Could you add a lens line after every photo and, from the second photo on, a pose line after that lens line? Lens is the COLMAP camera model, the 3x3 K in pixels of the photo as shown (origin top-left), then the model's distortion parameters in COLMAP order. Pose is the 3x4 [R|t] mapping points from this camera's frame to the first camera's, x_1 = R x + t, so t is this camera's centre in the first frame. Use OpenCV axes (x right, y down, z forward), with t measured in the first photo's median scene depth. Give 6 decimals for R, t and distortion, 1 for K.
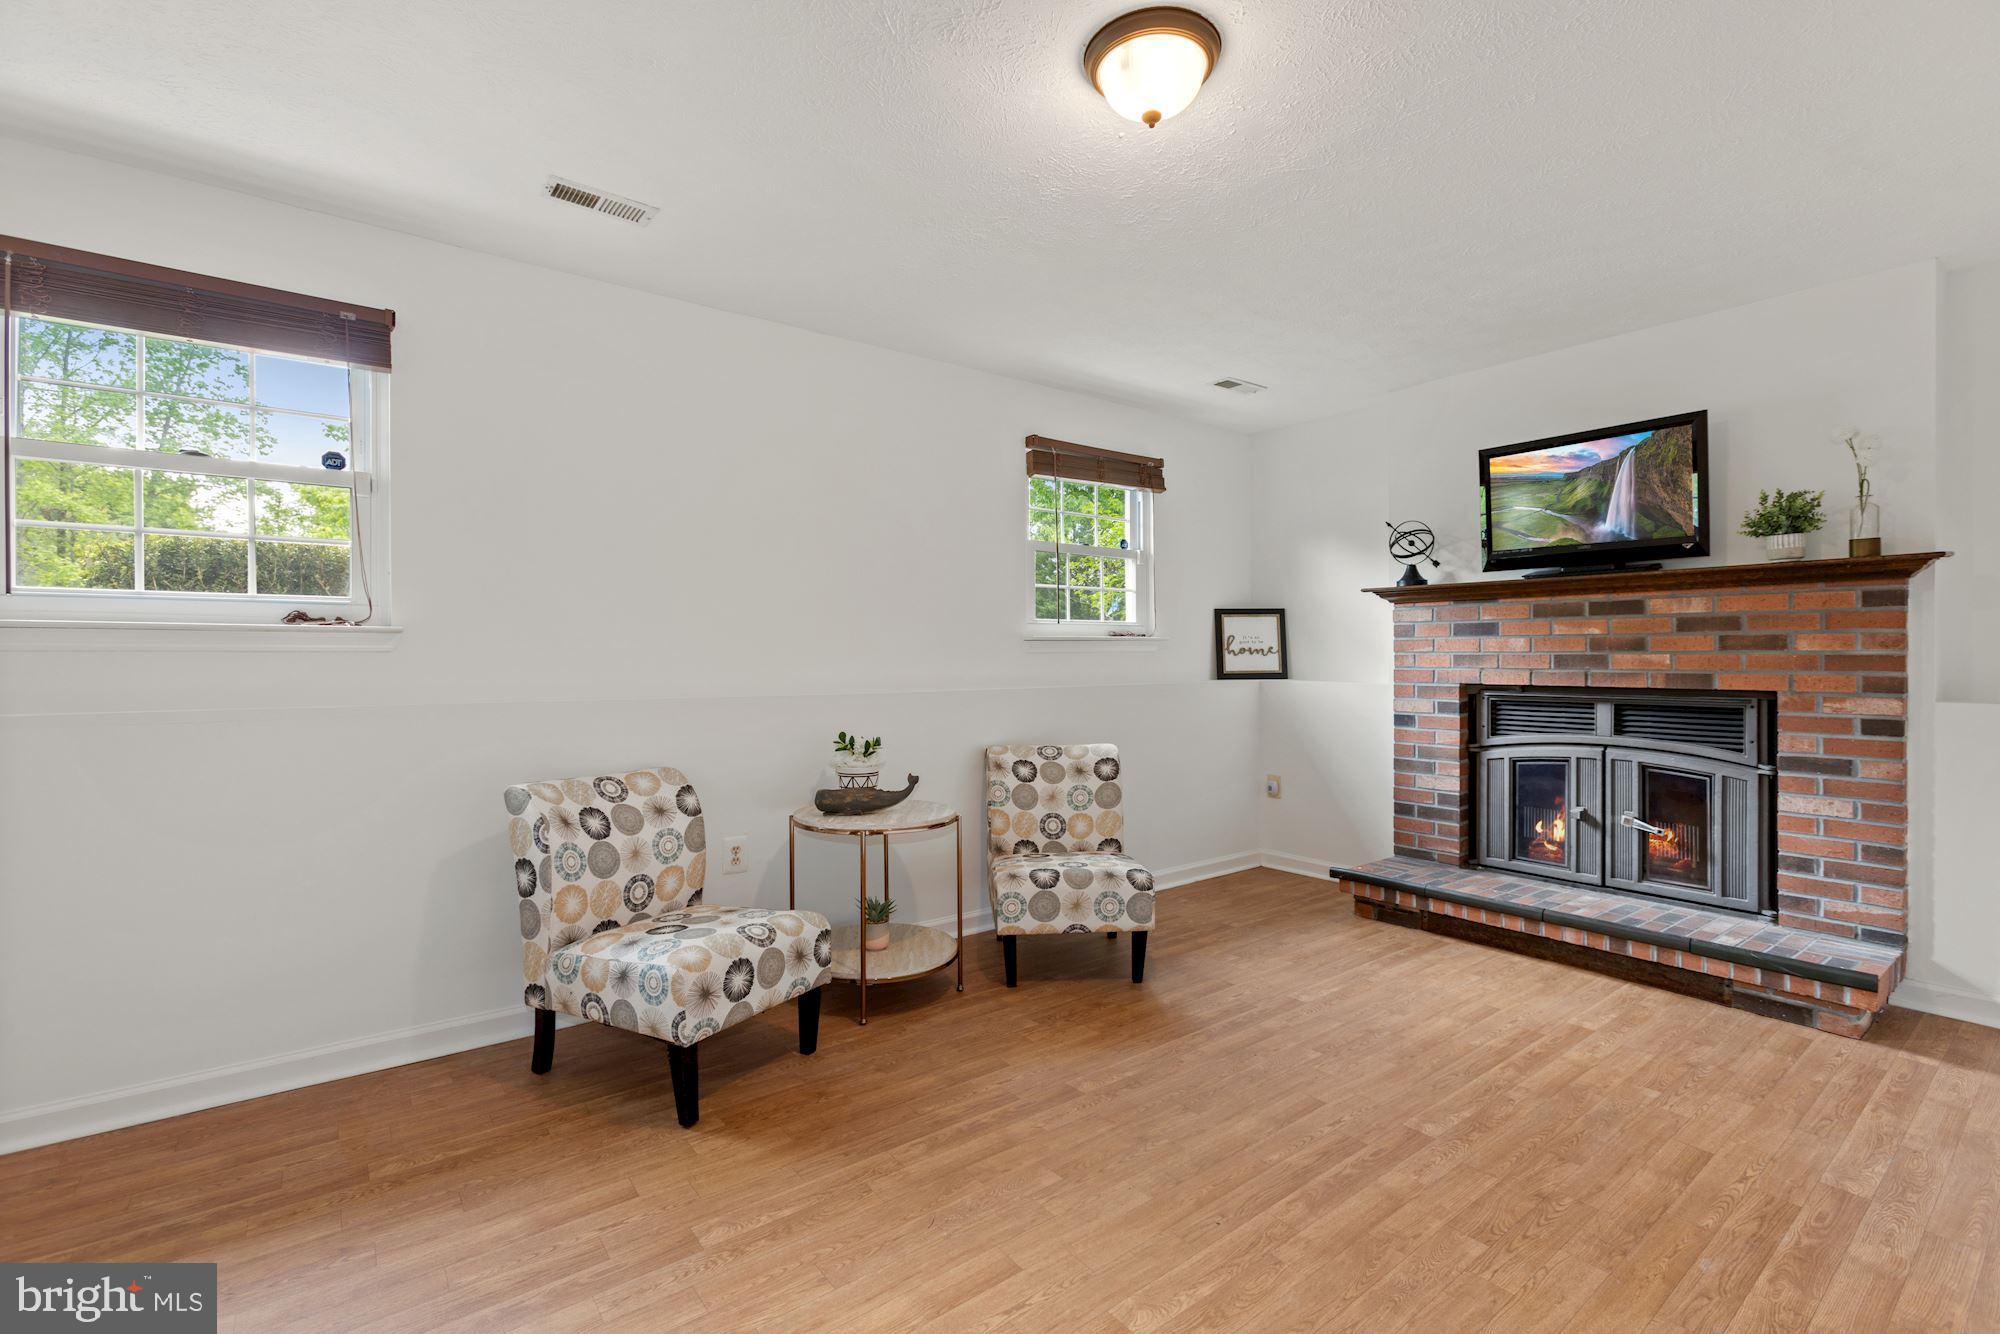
lens RADIAL K [[891.6, 0, 994.7], [0, 891.6, 657.7], [0, 0, 1]] dist [0.002793, 0.000253]
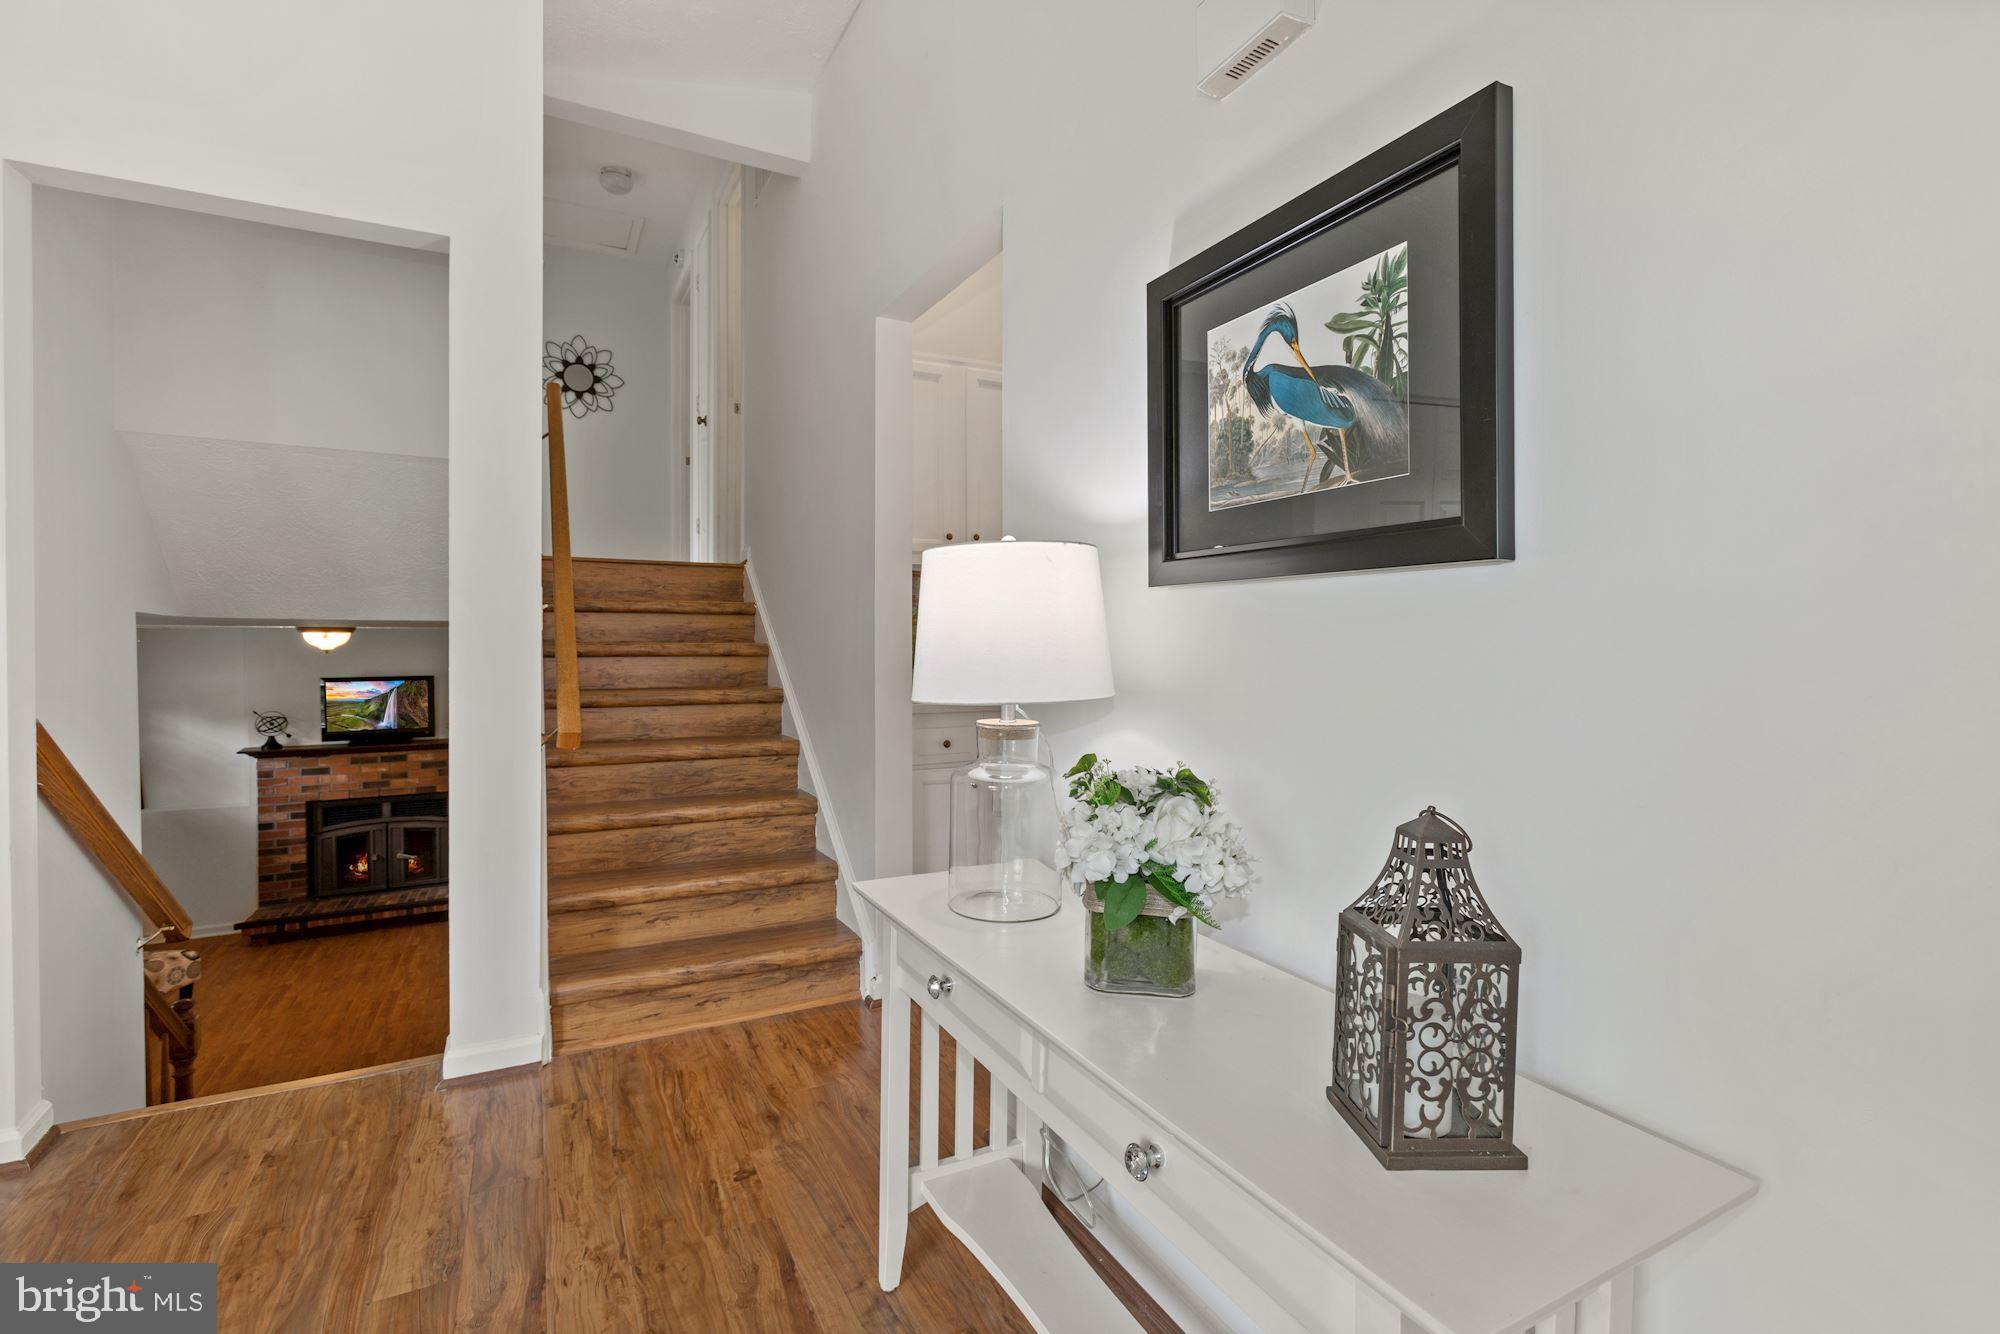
lens RADIAL K [[891.6, 0, 997.3], [0, 891.6, 653.0], [0, 0, 1]] dist [0.002793, 0.000253]
pose [[0.175288, -0.015349, 0.984398, -1.051348], [0.006509, 0.999875, 0.014432, -0.299366], [-0.984496, 0.003877, 0.175365, -0.733760]]
